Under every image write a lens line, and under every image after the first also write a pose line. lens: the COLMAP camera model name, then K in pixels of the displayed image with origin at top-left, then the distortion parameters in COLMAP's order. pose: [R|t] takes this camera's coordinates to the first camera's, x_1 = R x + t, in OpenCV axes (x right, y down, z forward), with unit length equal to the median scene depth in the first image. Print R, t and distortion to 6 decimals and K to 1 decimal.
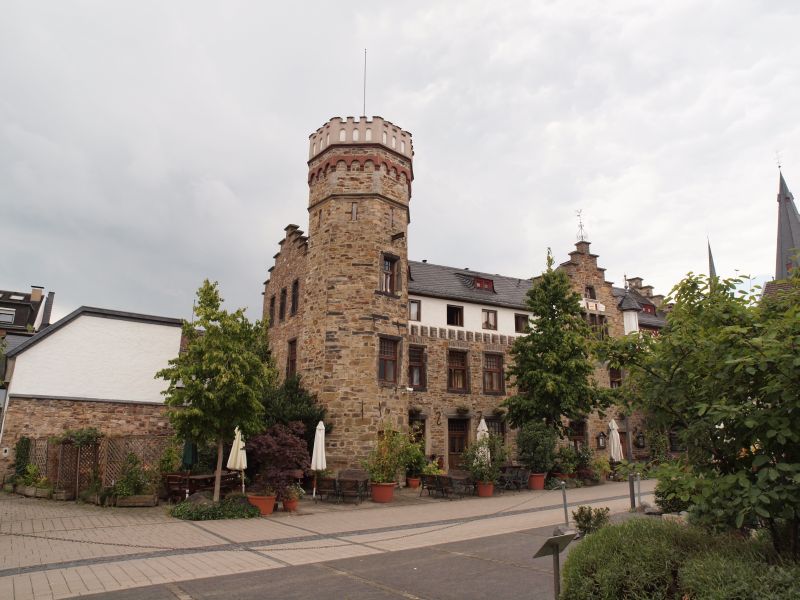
lens RADIAL K [[563.3, 0, 400.0], [0, 563.3, 300.0], [0, 0, 1]] dist [-0.047427, 0.006490]
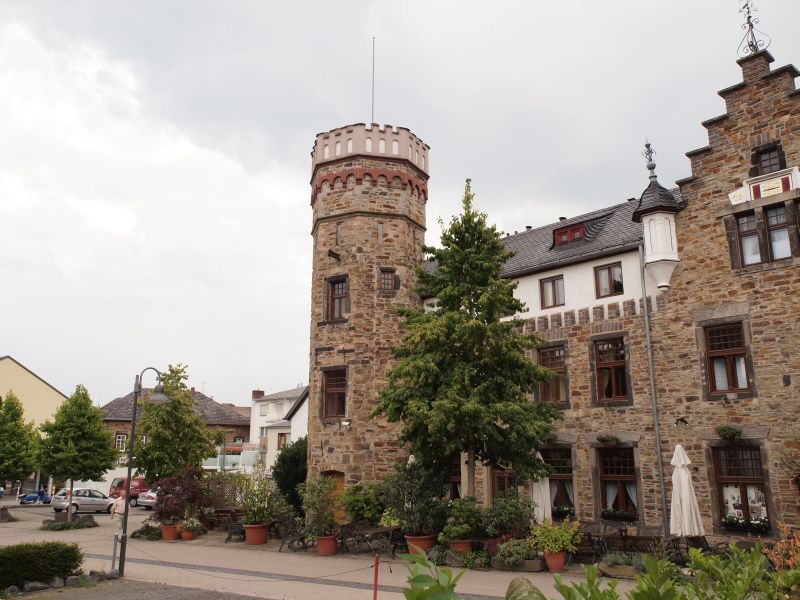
lens RADIAL K [[662.0, 0, 400.0], [0, 662.0, 300.0], [0, 0, 1]] dist [0.004354, 0.002055]
pose [[0.306510, -0.228868, -0.923943, 1.000139], [0.244188, 0.957086, -0.156071, 0.148715], [0.920013, -0.177778, 0.349243, 0.716797]]
